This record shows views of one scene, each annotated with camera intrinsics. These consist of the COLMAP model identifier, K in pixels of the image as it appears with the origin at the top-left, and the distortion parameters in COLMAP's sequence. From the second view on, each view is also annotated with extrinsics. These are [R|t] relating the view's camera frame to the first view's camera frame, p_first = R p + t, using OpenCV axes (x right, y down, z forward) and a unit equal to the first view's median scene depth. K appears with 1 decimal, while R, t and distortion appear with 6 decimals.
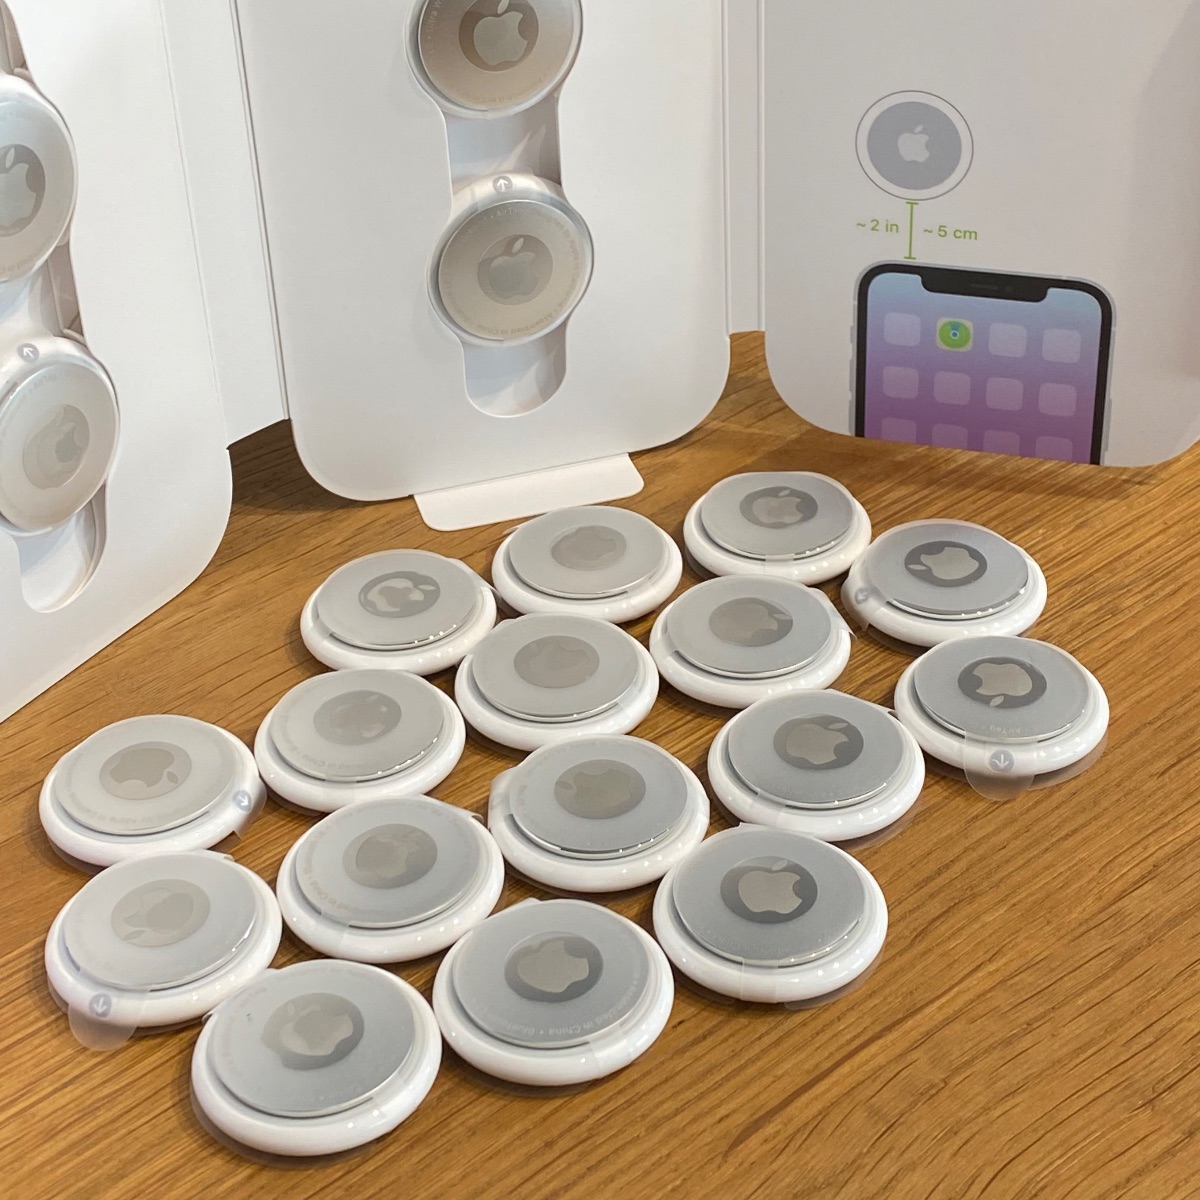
lens RADIAL K [[2468.0, 0, 560.3], [0, 2468.0, 495.3], [0, 0, 1]] dist [0.136477, 0.000000]
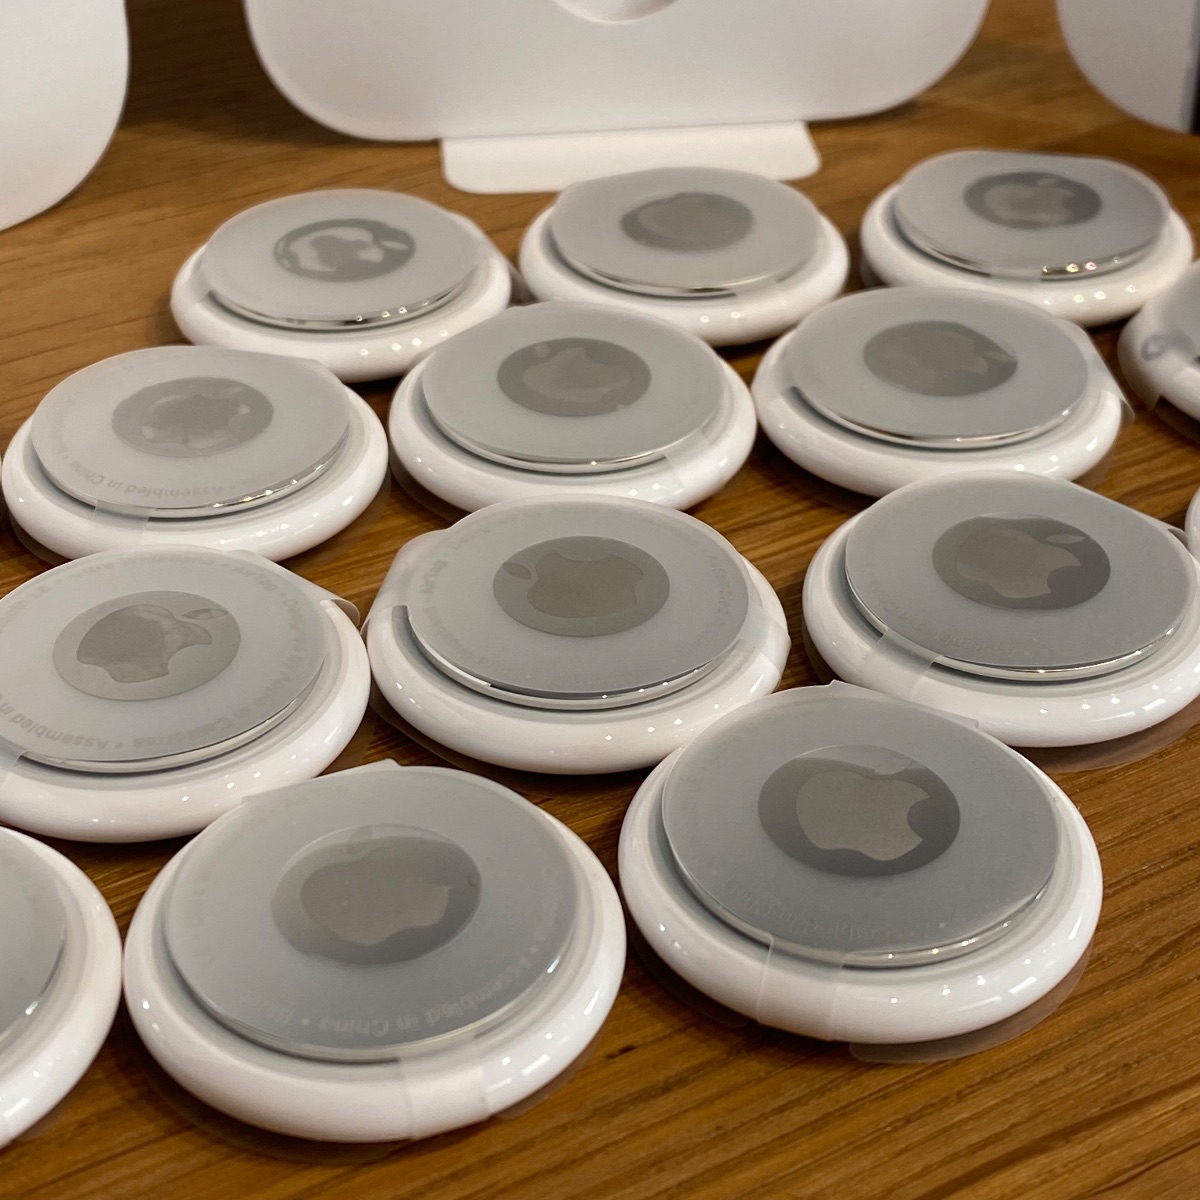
lens RADIAL K [[2306.9, 0, 609.4], [0, 2306.9, 515.9], [0, 0, 1]] dist [0.072062, 0.000000]
pose [[0.981566, 0.128507, -0.141469, 0.090030], [-0.129985, 0.991515, -0.001213, 0.105720], [0.140113, 0.019579, 0.989942, 0.528288]]
